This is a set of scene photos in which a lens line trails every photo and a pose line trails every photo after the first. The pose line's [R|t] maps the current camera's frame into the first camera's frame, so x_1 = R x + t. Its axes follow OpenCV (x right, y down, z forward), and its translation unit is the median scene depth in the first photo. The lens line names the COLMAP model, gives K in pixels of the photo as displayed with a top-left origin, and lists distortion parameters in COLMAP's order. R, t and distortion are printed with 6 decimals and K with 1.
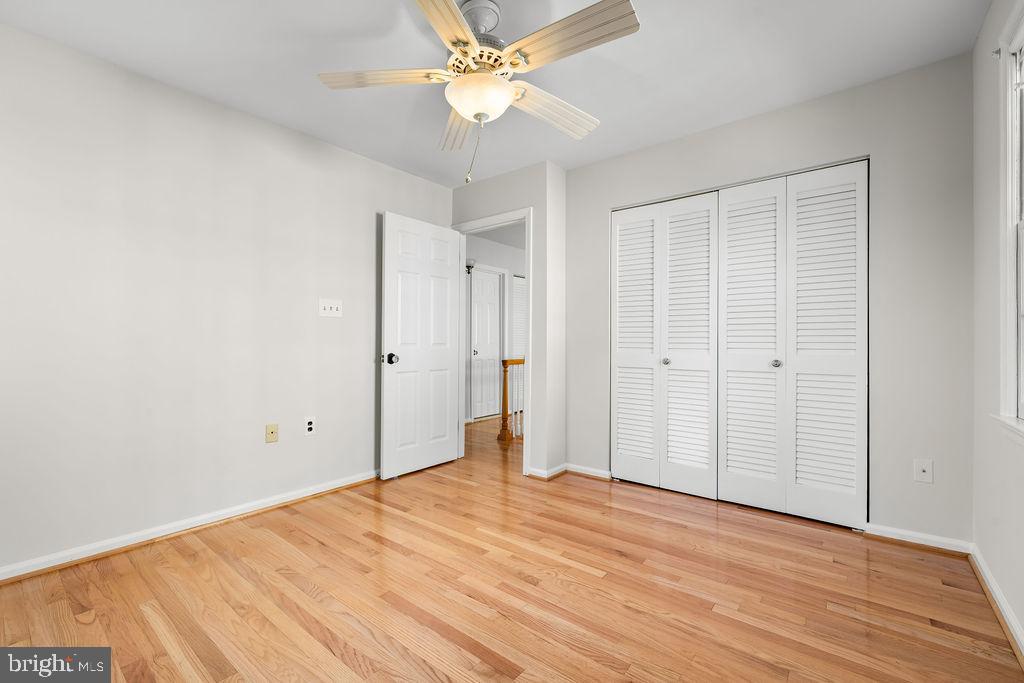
lens RADIAL K [[433.0, 0, 512.6], [0, 433.0, 326.8], [0, 0, 1]] dist [-0.000759, -0.000061]
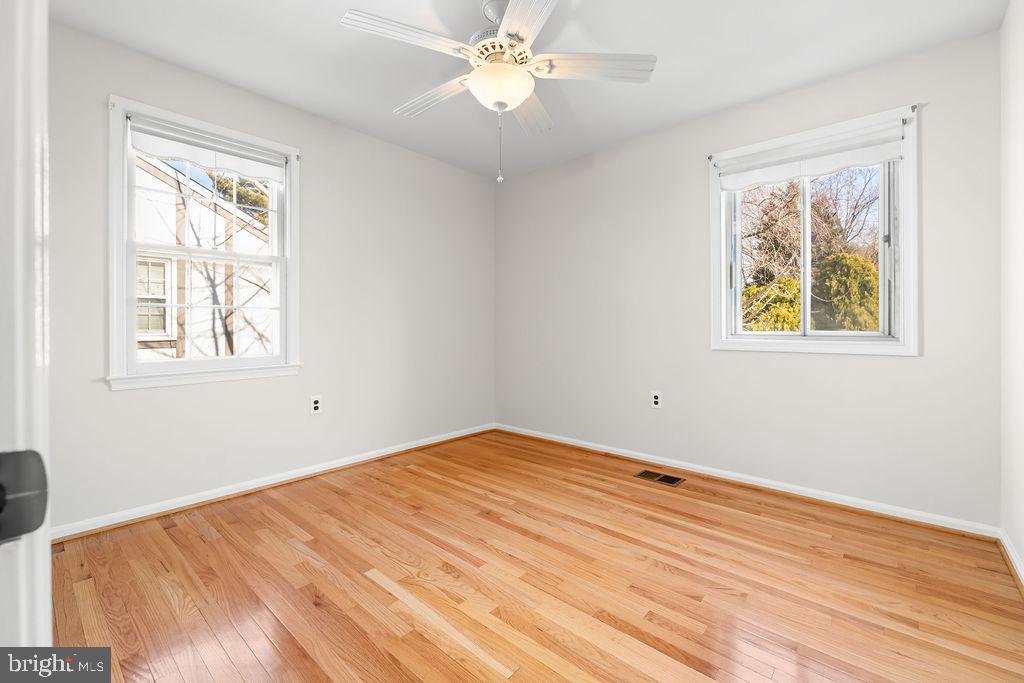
lens RADIAL K [[433.0, 0, 512.6], [0, 433.0, 326.8], [0, 0, 1]] dist [-0.000759, -0.000061]
pose [[-0.999273, 0.000612, 0.038117, -0.140582], [-0.000232, 0.999755, -0.022144, 0.069909], [-0.038121, -0.022137, -0.999028, 2.029076]]
